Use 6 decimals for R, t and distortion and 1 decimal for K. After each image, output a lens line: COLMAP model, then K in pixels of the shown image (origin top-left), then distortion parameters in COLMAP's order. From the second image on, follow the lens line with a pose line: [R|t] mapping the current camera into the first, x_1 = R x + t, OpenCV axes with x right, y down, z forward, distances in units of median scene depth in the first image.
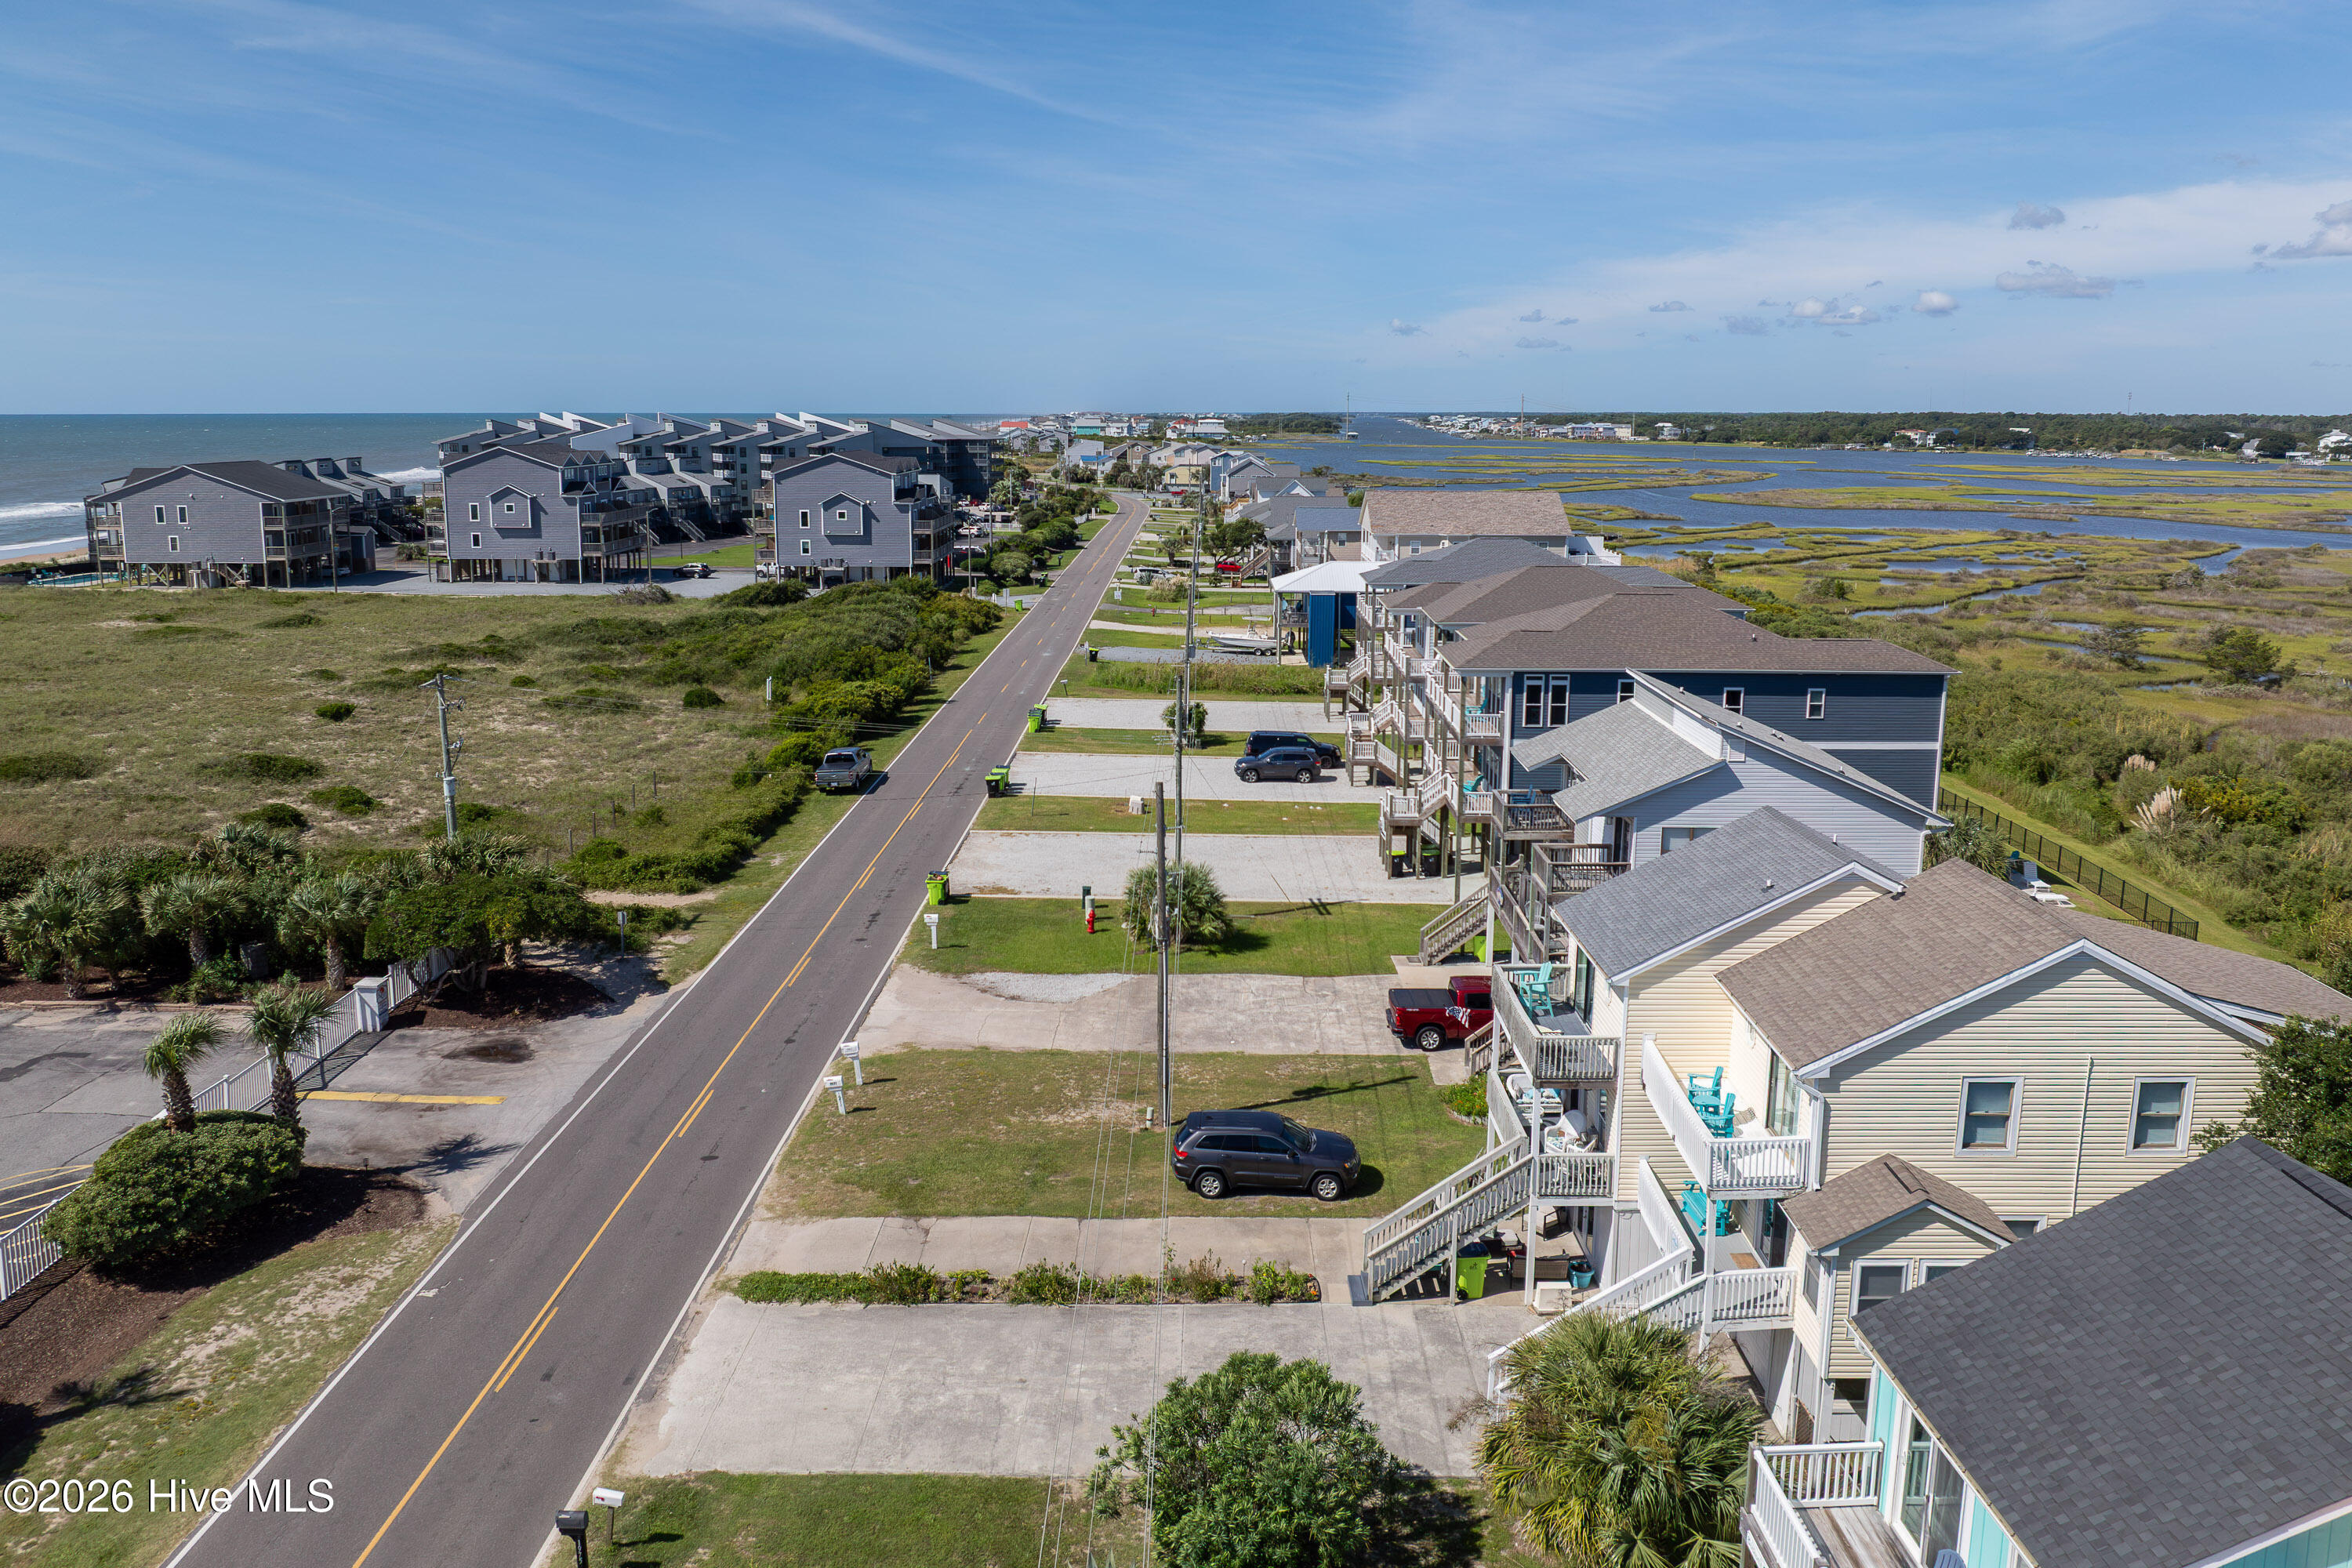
lens RADIAL K [[1667.1, 0, 1177.1], [0, 1667.1, 681.8], [0, 0, 1]] dist [-0.047132, 0.020433]
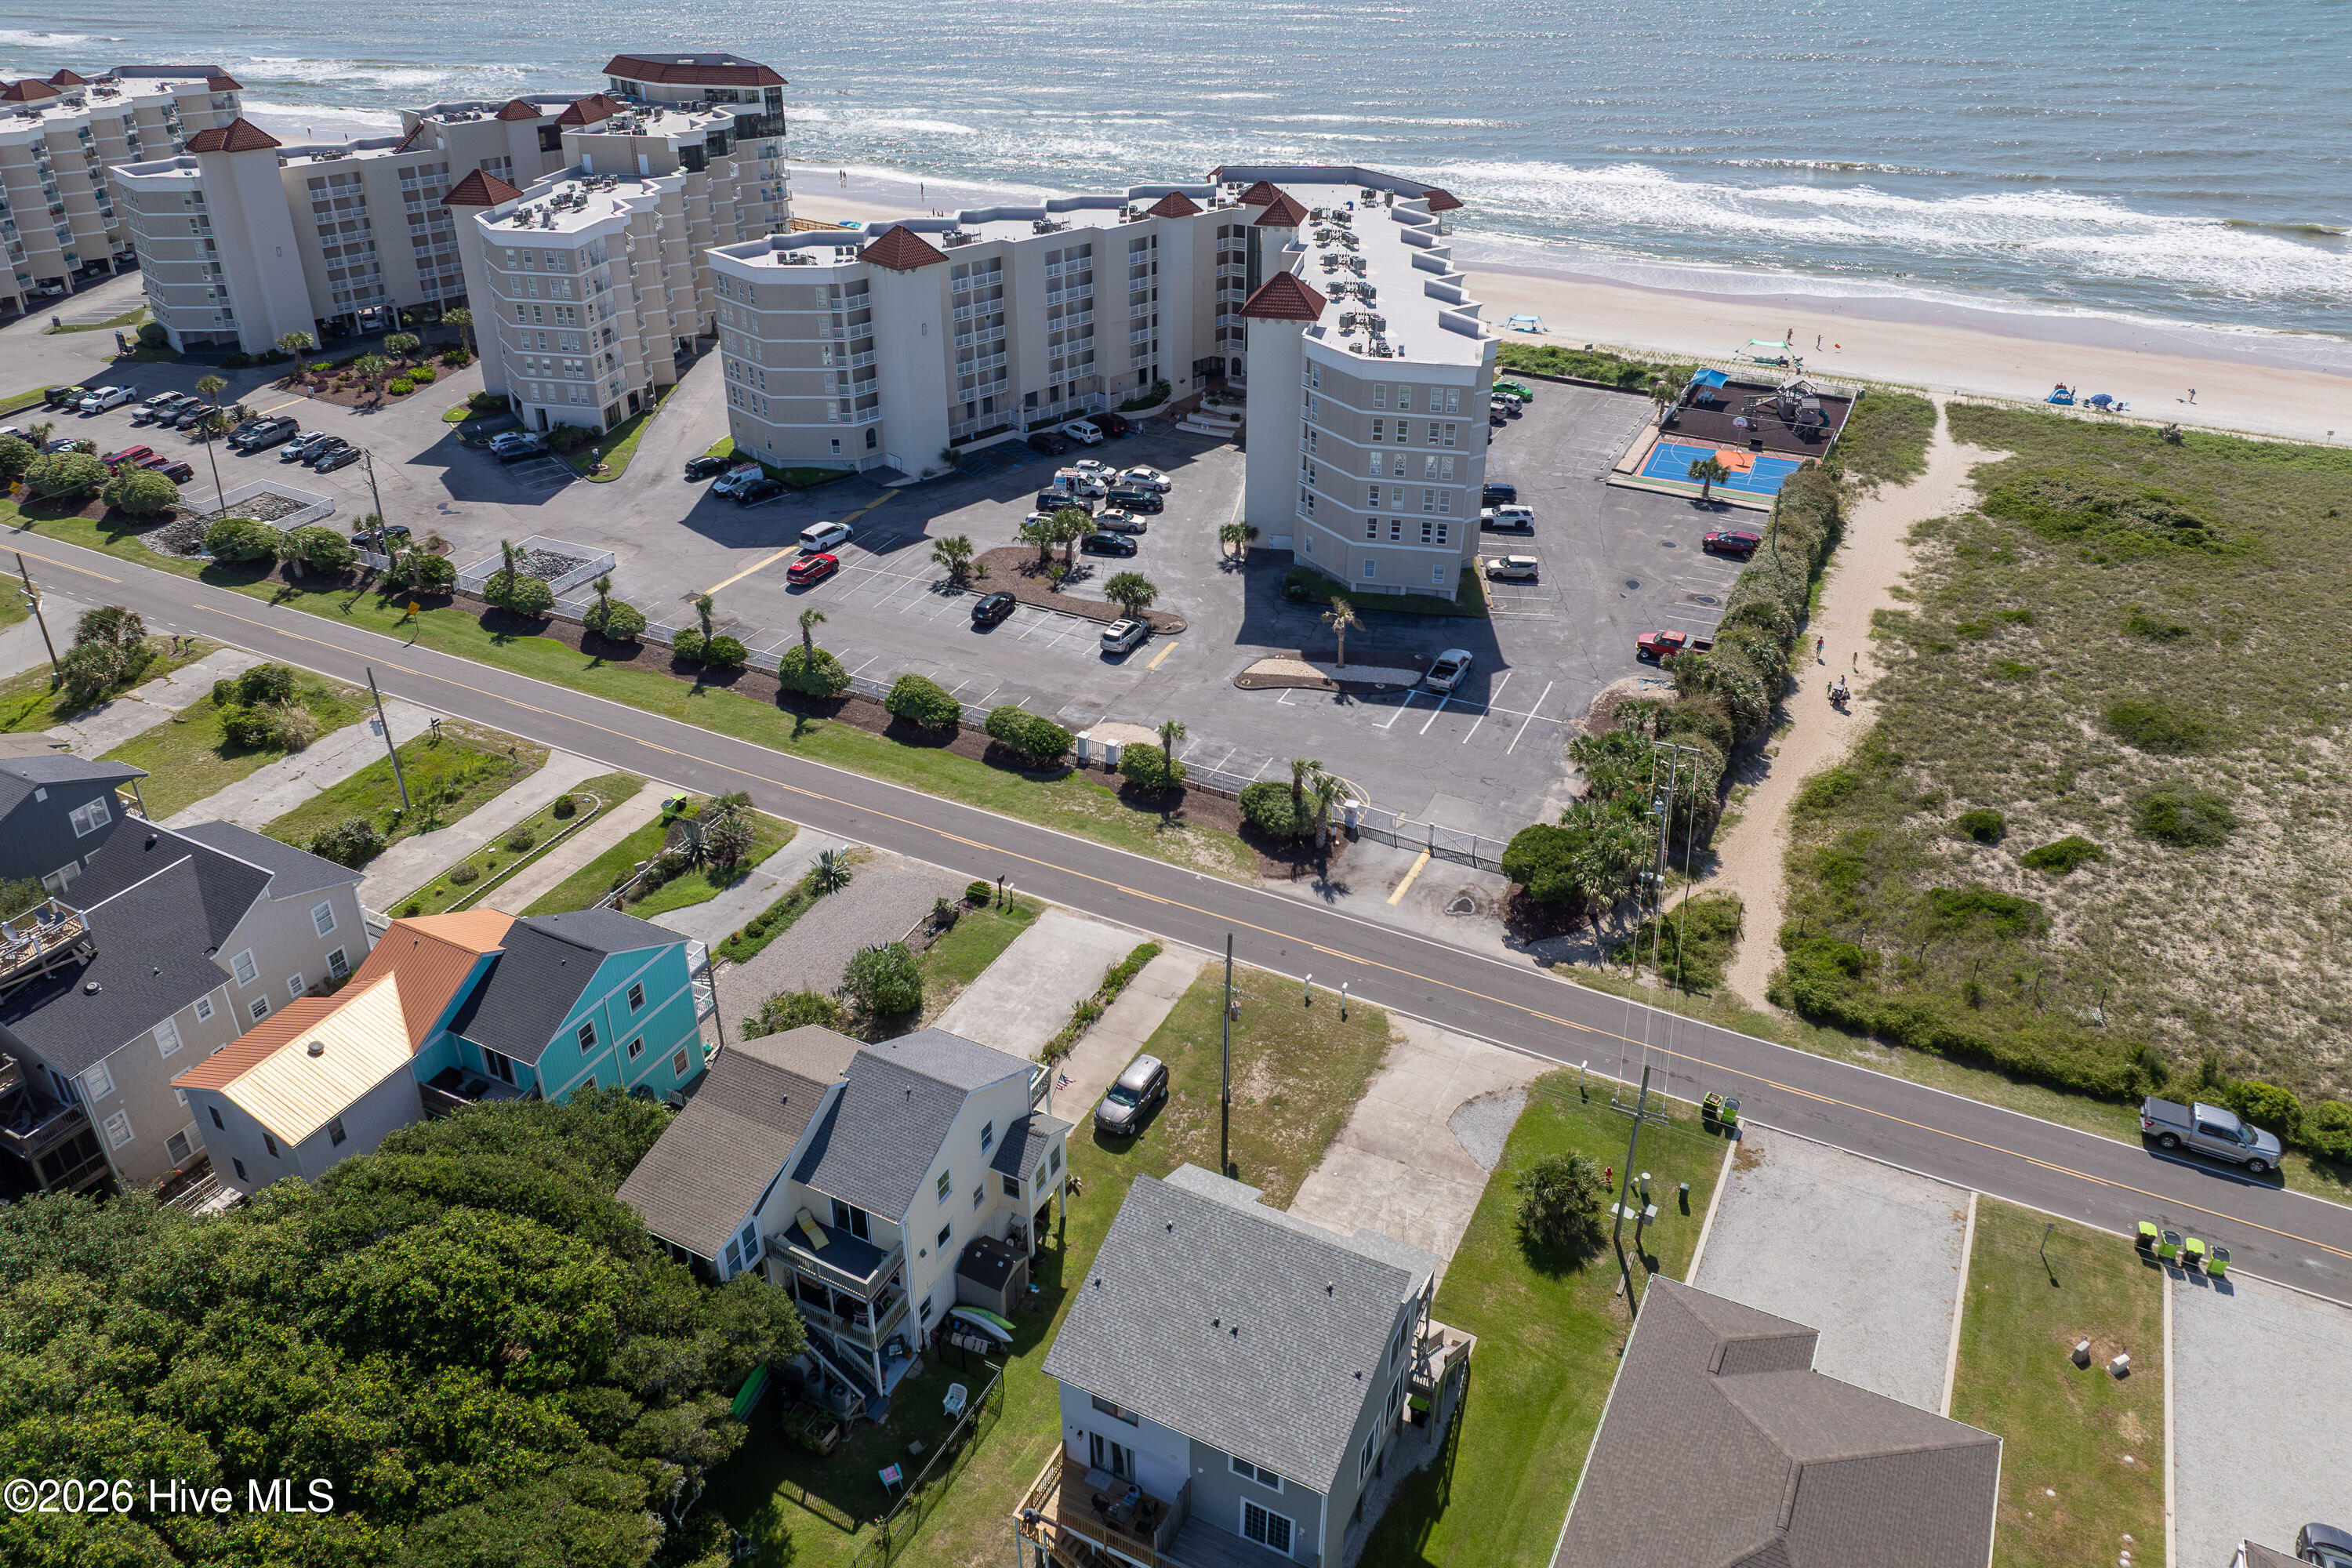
lens RADIAL K [[1664.8, 0, 1177.7], [0, 1664.8, 686.7], [0, 0, 1]] dist [-0.035541, -0.000862]
pose [[-0.438201, 0.411904, -0.798946, 1.060747], [-0.151333, 0.842333, 0.517275, -0.855431], [0.886046, 0.347577, -0.306776, 1.160451]]
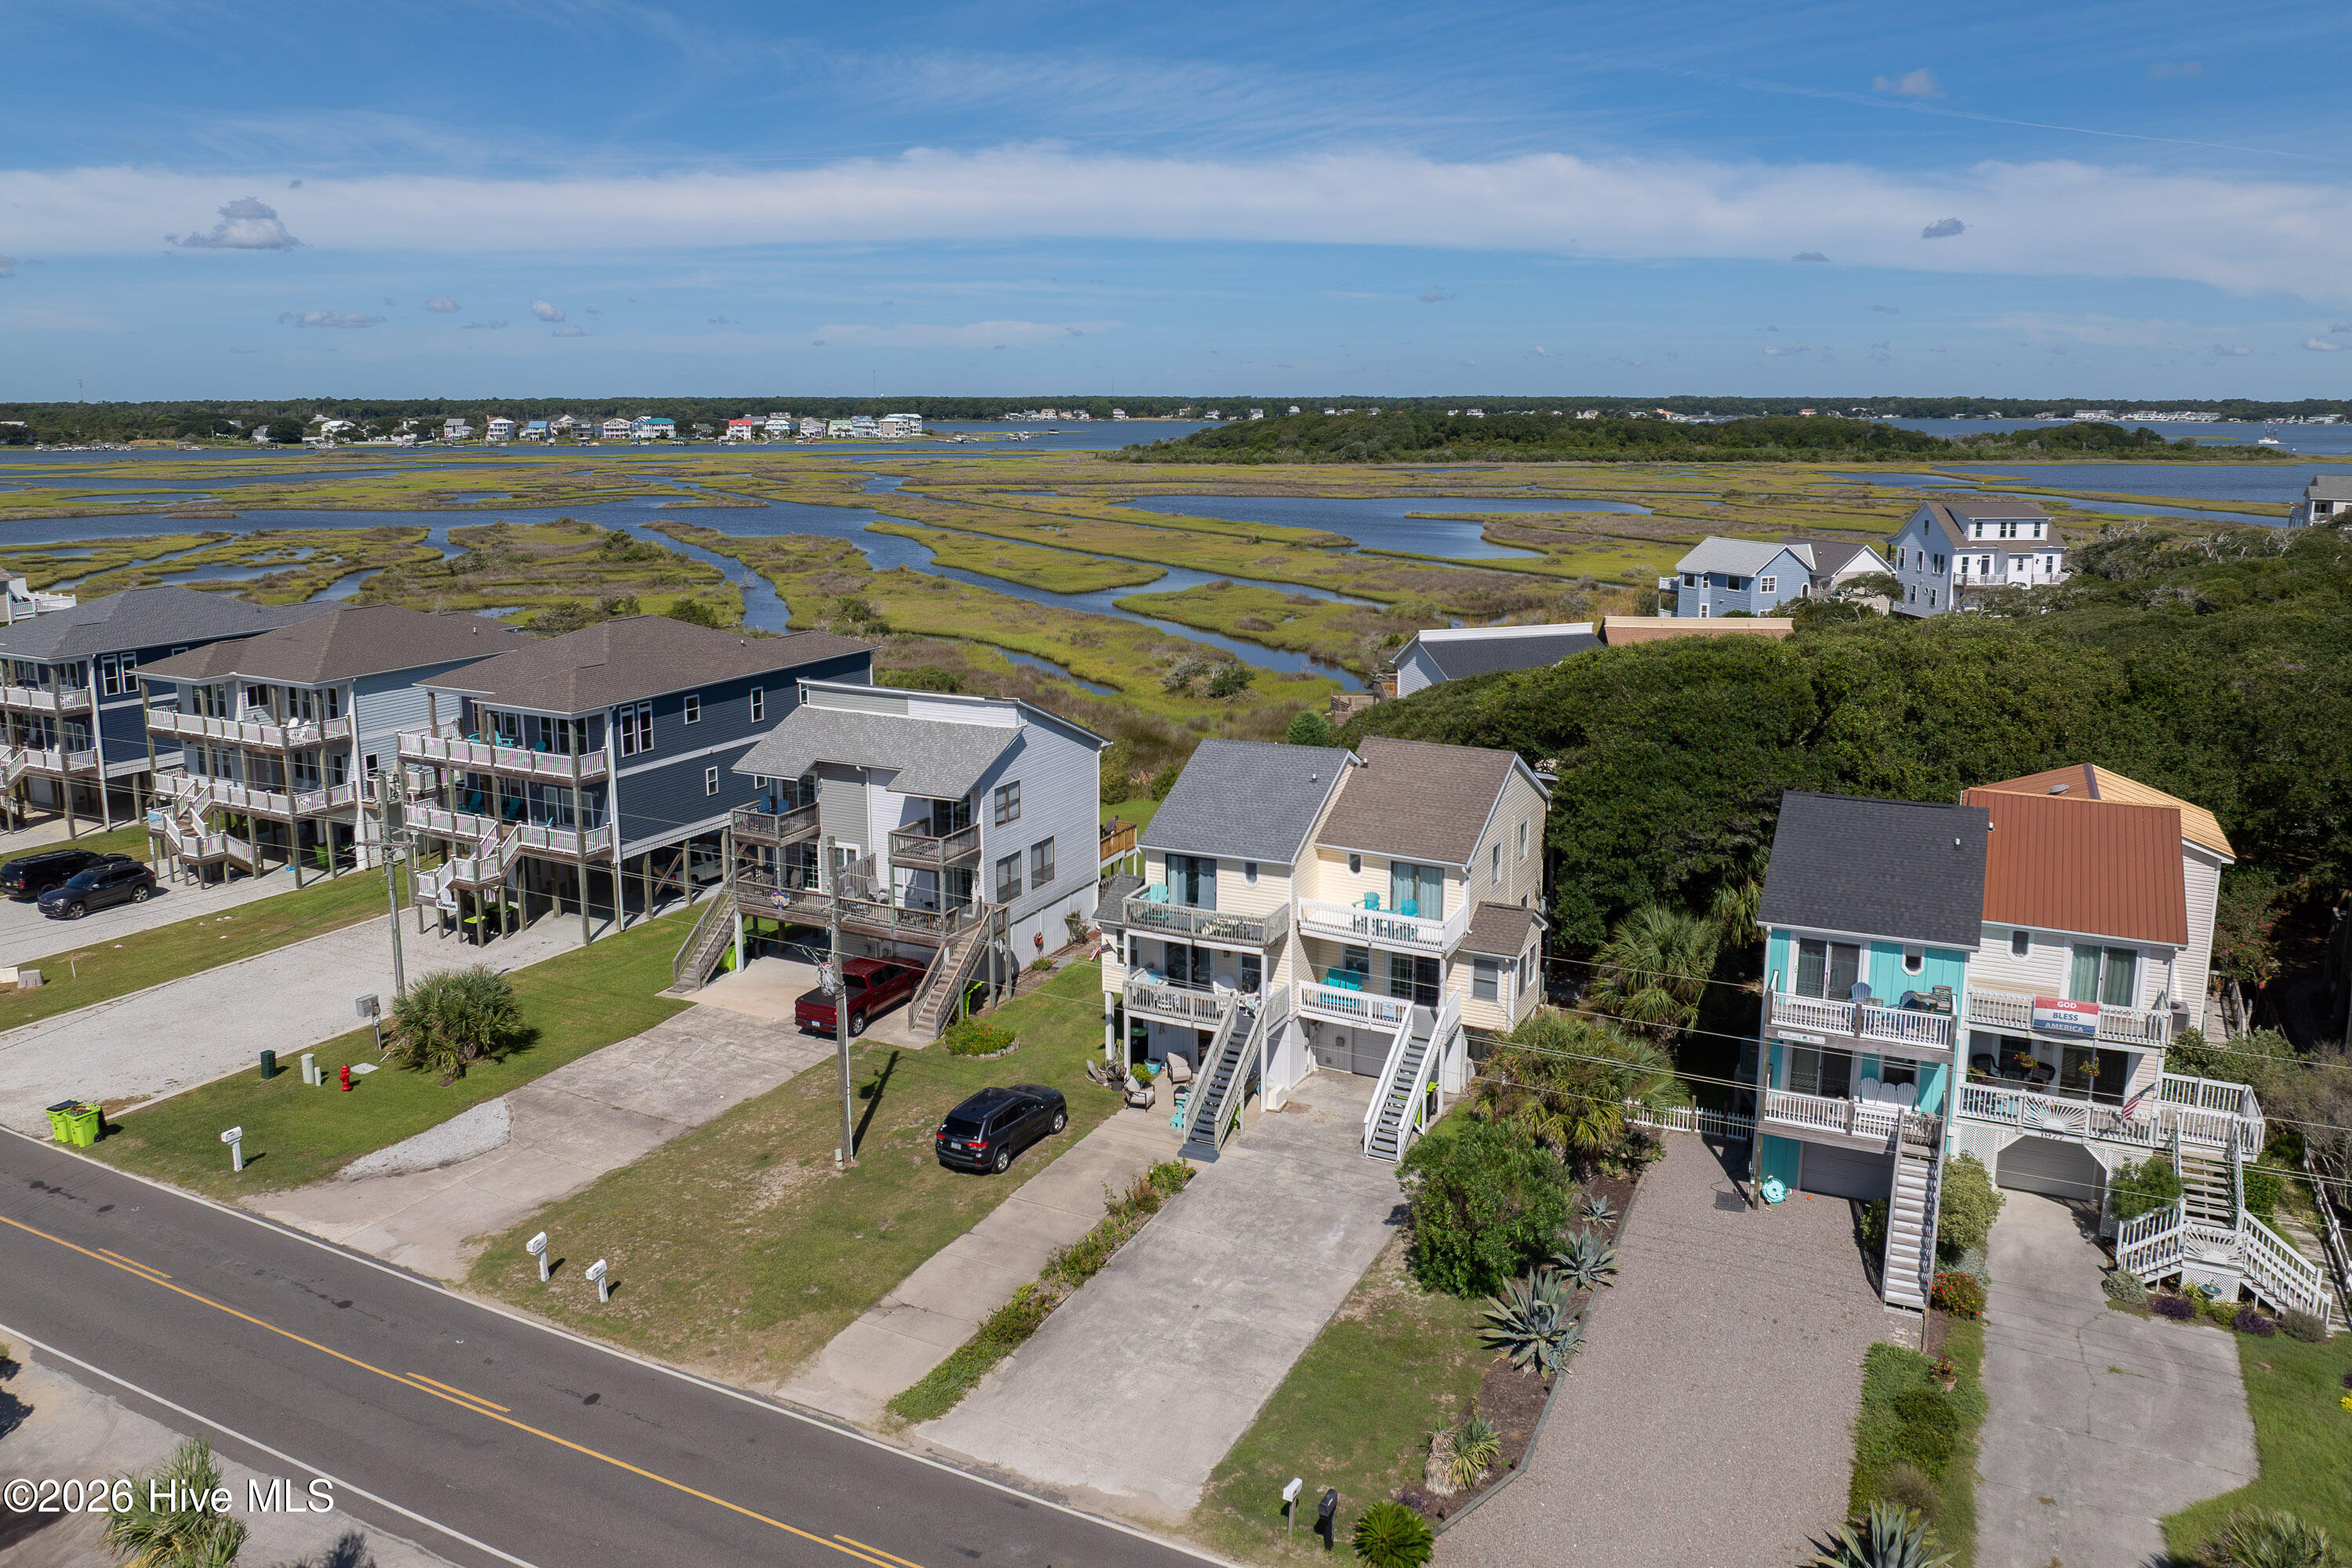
lens RADIAL K [[1664.8, 0, 1177.7], [0, 1664.8, 686.7], [0, 0, 1]] dist [-0.035541, -0.000862]
pose [[0.439683, -0.158202, 0.884110, -0.689271], [0.147678, 0.983701, 0.102579, -0.089602], [-0.885929, 0.085462, 0.455880, 0.272853]]
